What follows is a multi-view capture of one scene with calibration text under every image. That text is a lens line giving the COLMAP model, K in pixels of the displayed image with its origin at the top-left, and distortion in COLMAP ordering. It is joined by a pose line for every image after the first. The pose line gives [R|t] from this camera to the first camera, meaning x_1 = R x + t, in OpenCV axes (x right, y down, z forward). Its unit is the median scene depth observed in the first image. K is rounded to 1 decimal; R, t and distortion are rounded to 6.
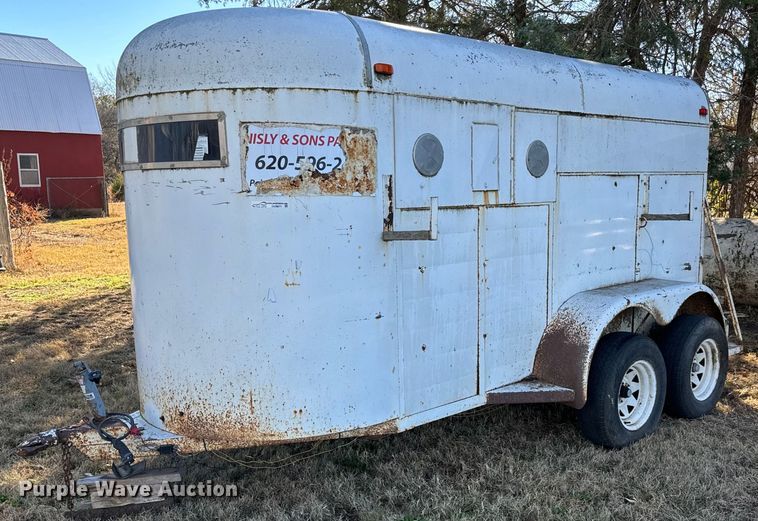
lens RADIAL K [[618.5, 0, 379.5], [0, 618.5, 287.2], [0, 0, 1]] dist [0.150493, -0.205788]
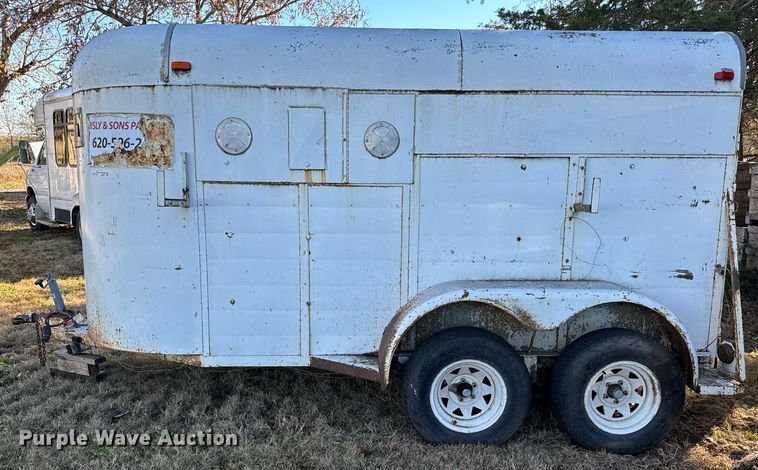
lens RADIAL K [[570.9, 0, 378.6], [0, 570.9, 278.8], [0, 0, 1]] dist [0.121772, -0.171649]
pose [[0.800345, 0.127469, -0.585833, 1.029241], [-0.112693, 0.991705, 0.061824, -0.049462], [0.588854, 0.016539, 0.808070, 0.316512]]
